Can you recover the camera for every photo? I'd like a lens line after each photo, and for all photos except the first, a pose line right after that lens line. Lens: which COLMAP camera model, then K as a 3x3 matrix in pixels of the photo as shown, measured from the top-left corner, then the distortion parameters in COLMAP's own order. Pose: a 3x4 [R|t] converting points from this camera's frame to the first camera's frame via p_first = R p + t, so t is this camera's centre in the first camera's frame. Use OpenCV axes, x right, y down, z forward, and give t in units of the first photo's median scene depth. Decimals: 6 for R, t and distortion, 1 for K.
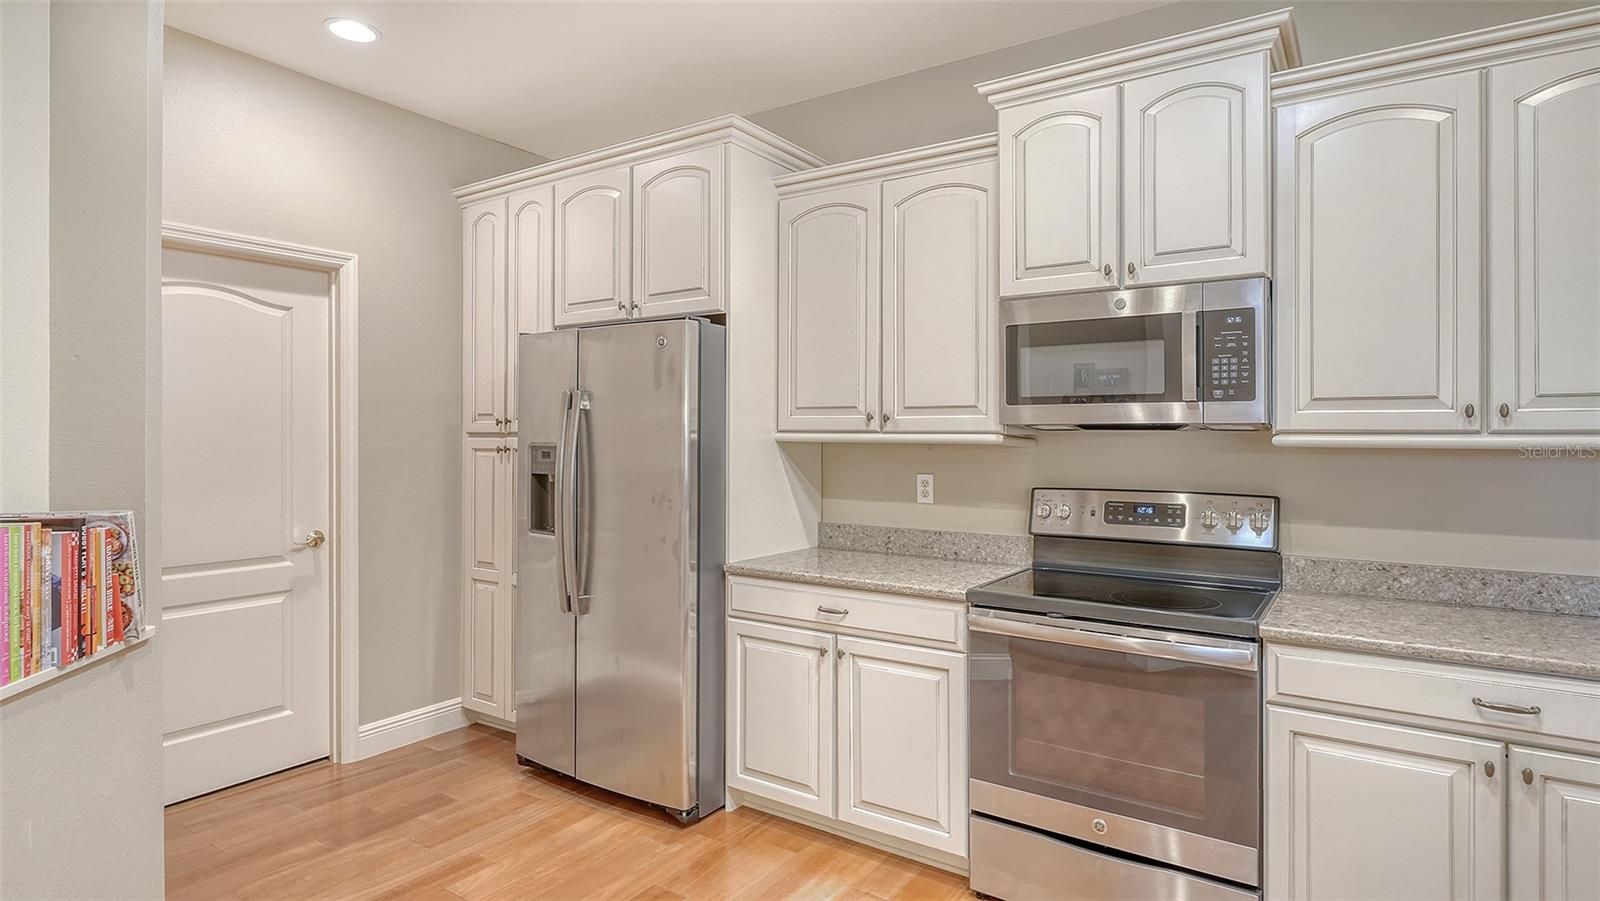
lens RADIAL K [[839.5, 0, 808.1], [0, 839.5, 433.0], [0, 0, 1]] dist [0.008801, -0.000308]
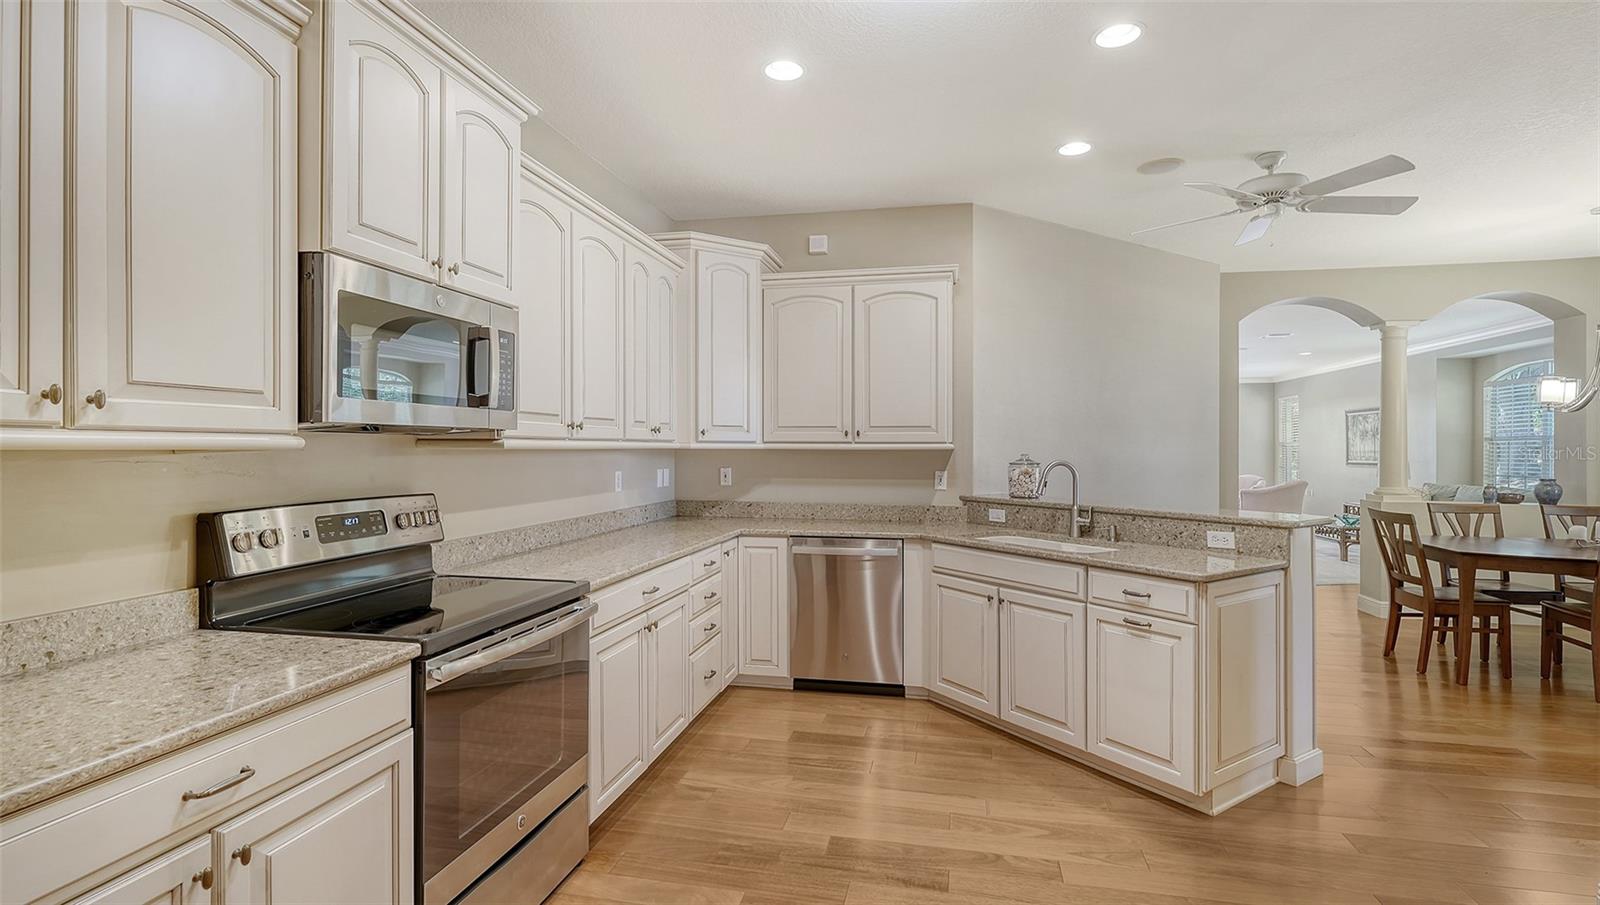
lens RADIAL K [[788.4, 0, 812.7], [0, 788.4, 442.6], [0, 0, 1]] dist [0.018306, 0.000131]
pose [[-0.375417, -0.008380, 0.926818, -0.554112], [-0.017042, 0.999852, 0.002137, -0.002587], [-0.926699, -0.014992, -0.375504, 0.843116]]
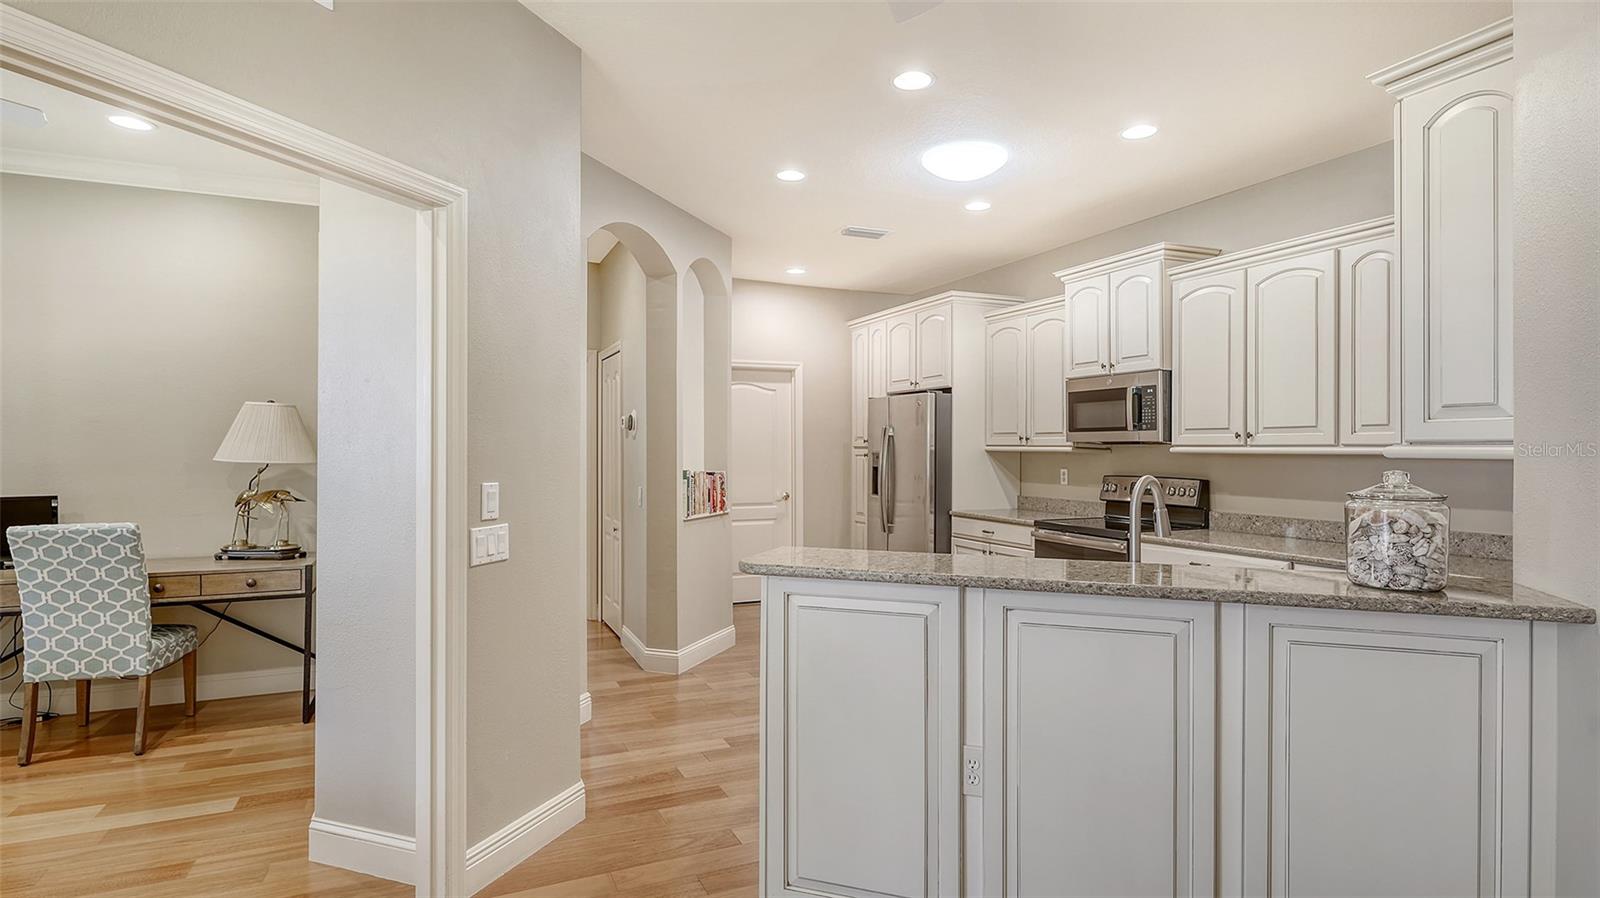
lens RADIAL K [[839.5, 0, 789.8], [0, 839.5, 450.6], [0, 0, 1]] dist [0.008801, -0.000308]
pose [[0.840205, -0.000088, -0.542268, 0.724972], [0.003421, 0.999981, 0.005138, -0.002173], [0.542258, -0.006172, 0.840190, -0.985170]]
